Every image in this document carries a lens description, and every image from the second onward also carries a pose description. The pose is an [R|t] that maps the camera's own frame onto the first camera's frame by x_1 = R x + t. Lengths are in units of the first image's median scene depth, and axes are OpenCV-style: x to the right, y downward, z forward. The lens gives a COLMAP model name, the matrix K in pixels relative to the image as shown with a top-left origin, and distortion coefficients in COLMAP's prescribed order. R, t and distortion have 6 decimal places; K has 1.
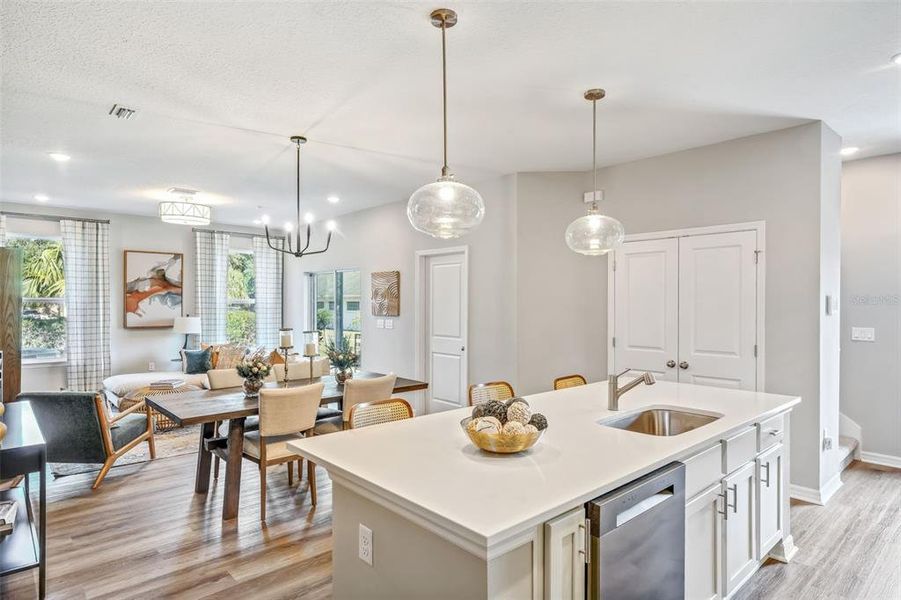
lens RADIAL K [[516.6, 0, 451.1], [0, 516.6, 304.6], [0, 0, 1]] dist [0.003010, 0.001853]
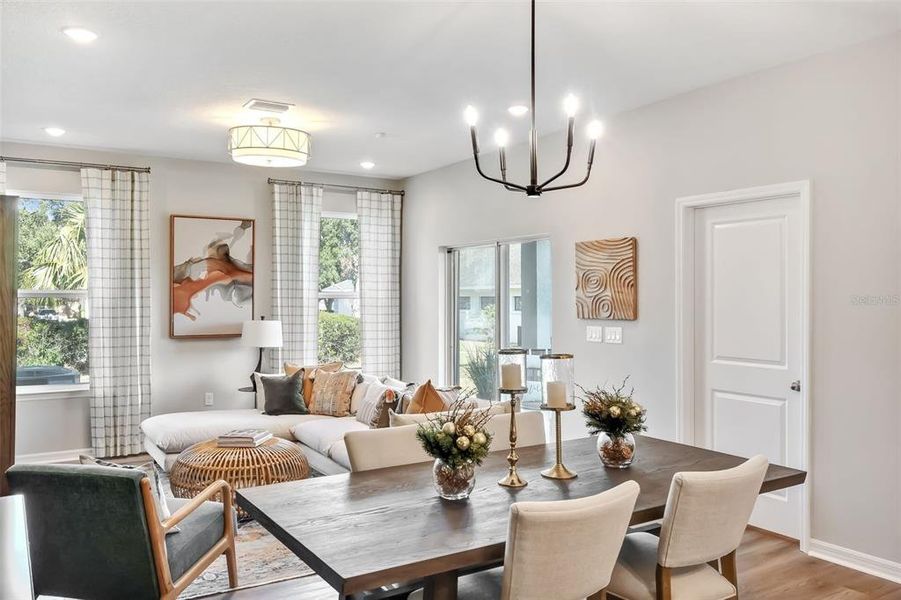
lens RADIAL K [[729.0, 0, 449.9], [0, 729.0, 294.7], [0, 0, 1]] dist [-0.004264, -0.003411]
pose [[0.984174, -0.003933, -0.177163, -0.144505], [0.002357, 0.999956, -0.009107, 0.001572], [0.177191, 0.008545, 0.984139, 0.192929]]
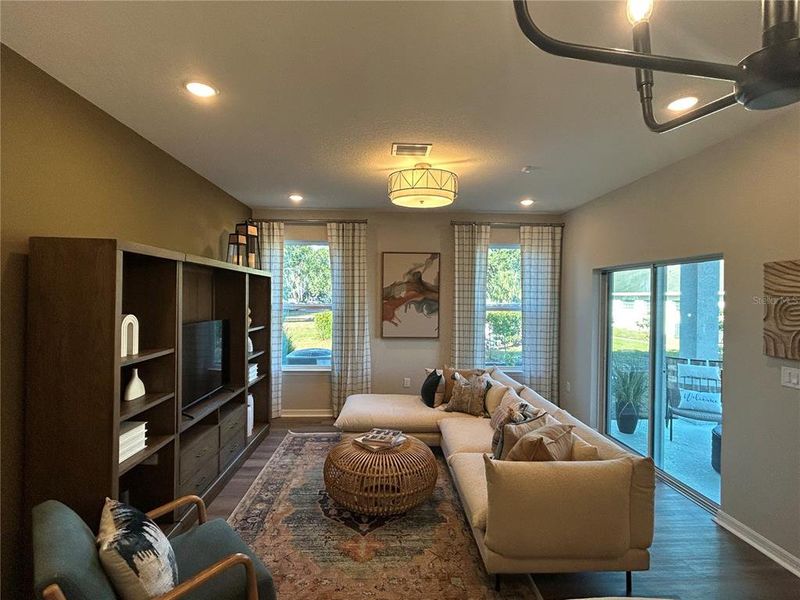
lens RADIAL K [[403.4, 0, 397.0], [0, 403.4, 302.8], [0, 0, 1]] dist [0.004586, -0.001160]
pose [[0.772646, 0.014222, -0.634678, -0.173033], [-0.008225, 0.999889, 0.012394, -0.027146], [0.634784, -0.004356, 0.772677, 0.500936]]
